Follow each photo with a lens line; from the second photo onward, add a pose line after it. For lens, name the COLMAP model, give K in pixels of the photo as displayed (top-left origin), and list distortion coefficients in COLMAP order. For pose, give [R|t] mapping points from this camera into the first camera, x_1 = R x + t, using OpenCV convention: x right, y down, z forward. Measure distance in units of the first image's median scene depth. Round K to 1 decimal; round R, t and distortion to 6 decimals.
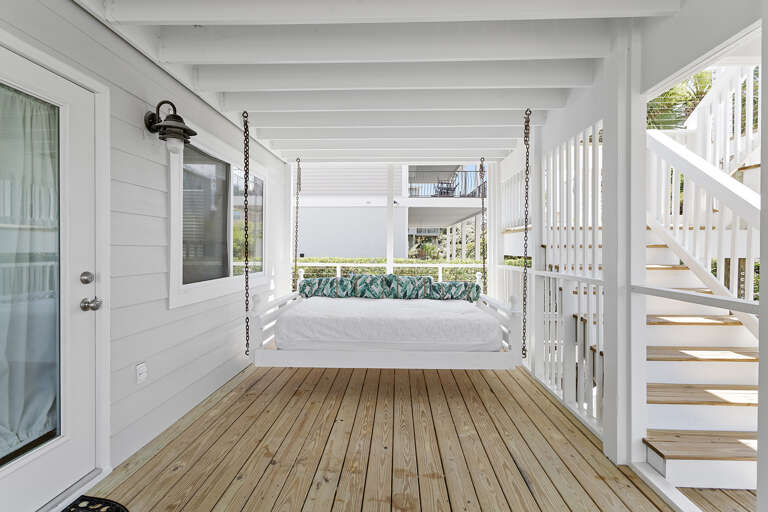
lens RADIAL K [[365.5, 0, 384.1], [0, 365.5, 255.5], [0, 0, 1]] dist [0.001399, 0.000297]
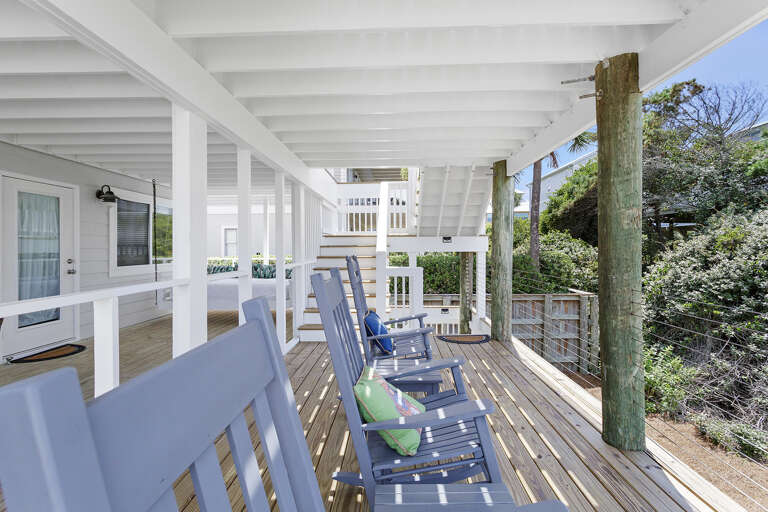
lens RADIAL K [[365.5, 0, 385.5], [0, 365.5, 250.7], [0, 0, 1]] dist [0.001399, 0.000297]
pose [[0.999856, -0.013767, 0.009947, 1.126984], [0.013929, 0.999768, -0.016406, 0.050509], [-0.009719, 0.016542, 0.999816, -1.301037]]
